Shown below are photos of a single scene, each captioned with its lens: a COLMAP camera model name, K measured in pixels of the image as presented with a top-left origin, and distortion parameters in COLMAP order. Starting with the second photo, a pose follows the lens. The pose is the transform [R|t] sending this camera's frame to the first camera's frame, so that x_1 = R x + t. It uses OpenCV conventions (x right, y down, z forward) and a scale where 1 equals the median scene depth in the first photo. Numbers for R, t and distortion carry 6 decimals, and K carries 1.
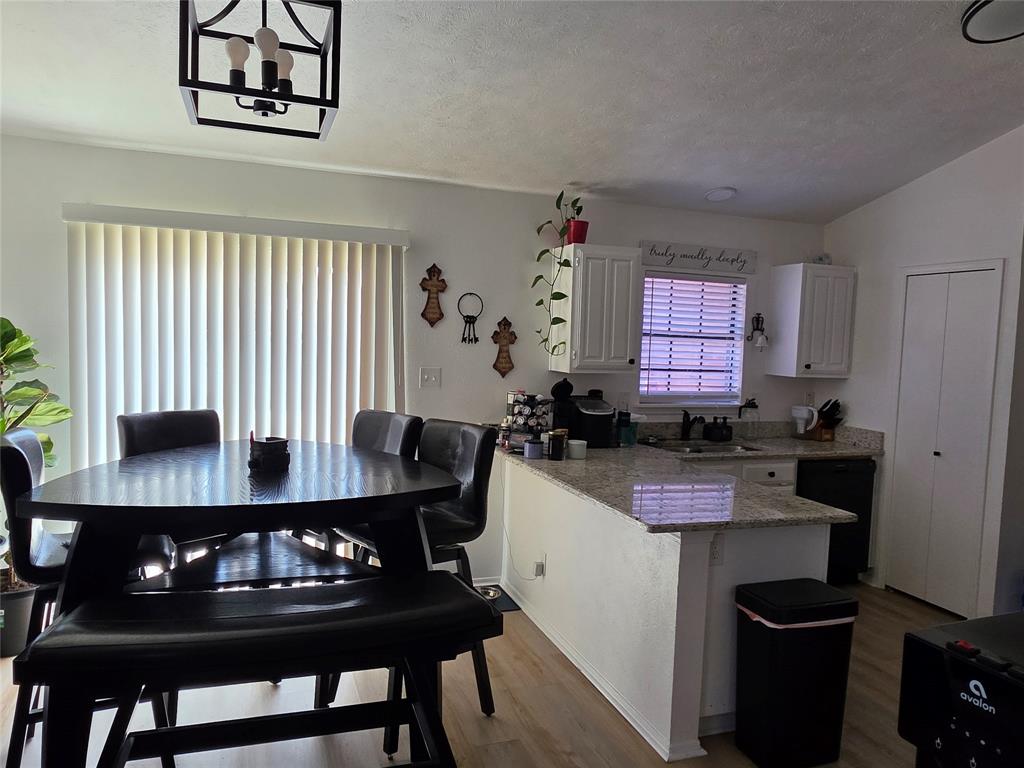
lens RADIAL K [[722.7, 0, 512.0], [0, 722.7, 387.1], [0, 0, 1]] dist [-0.001801, 0.000411]
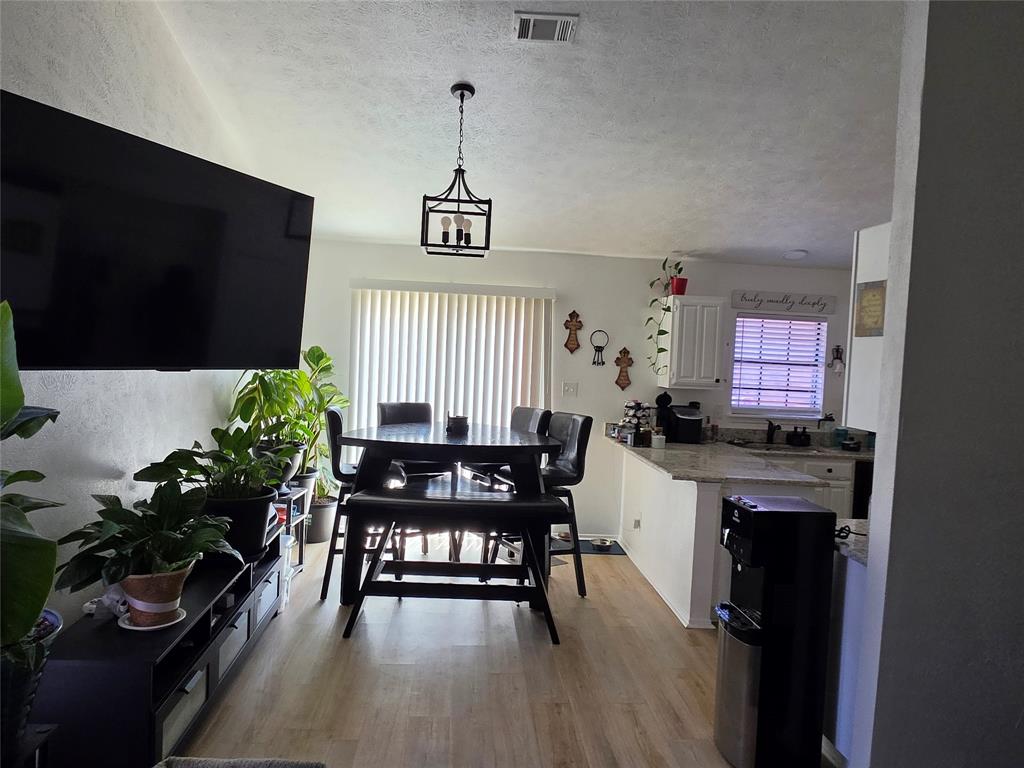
lens RADIAL K [[700.0, 0, 510.5], [0, 700.0, 388.1], [0, 0, 1]] dist [-0.000460, -0.001376]
pose [[0.962151, 0.023043, -0.271540, 0.150216], [-0.032289, 0.999039, -0.029633, 0.029732], [0.270597, 0.037279, 0.961971, -0.367334]]
